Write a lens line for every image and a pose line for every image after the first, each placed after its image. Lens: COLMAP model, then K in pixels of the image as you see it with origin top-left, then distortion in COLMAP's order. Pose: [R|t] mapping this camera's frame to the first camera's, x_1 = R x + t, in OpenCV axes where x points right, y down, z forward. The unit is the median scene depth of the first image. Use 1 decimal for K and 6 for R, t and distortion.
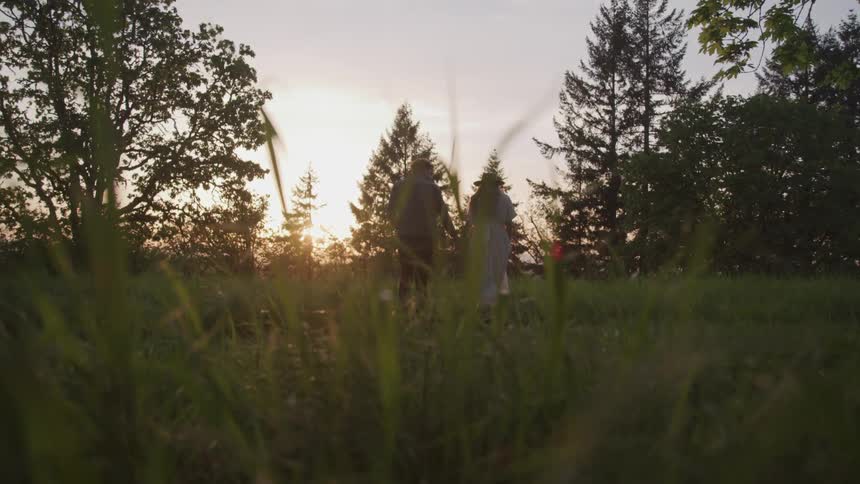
lens RADIAL K [[810.9, 0, 429.5], [0, 810.9, 246.7], [0, 0, 1]] dist [-0.103999, 0.058454]
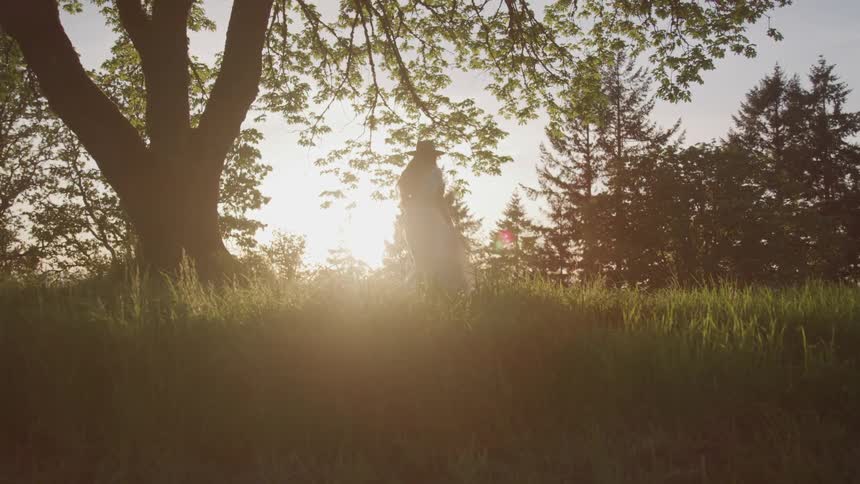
lens RADIAL K [[810.9, 0, 412.6], [0, 810.9, 236.3], [0, 0, 1]] dist [-0.103999, 0.058454]
pose [[0.994401, -0.021200, -0.103524, 0.094302], [0.015806, 0.998488, -0.052642, 0.001121], [0.104483, 0.050711, 0.993233, -0.171300]]
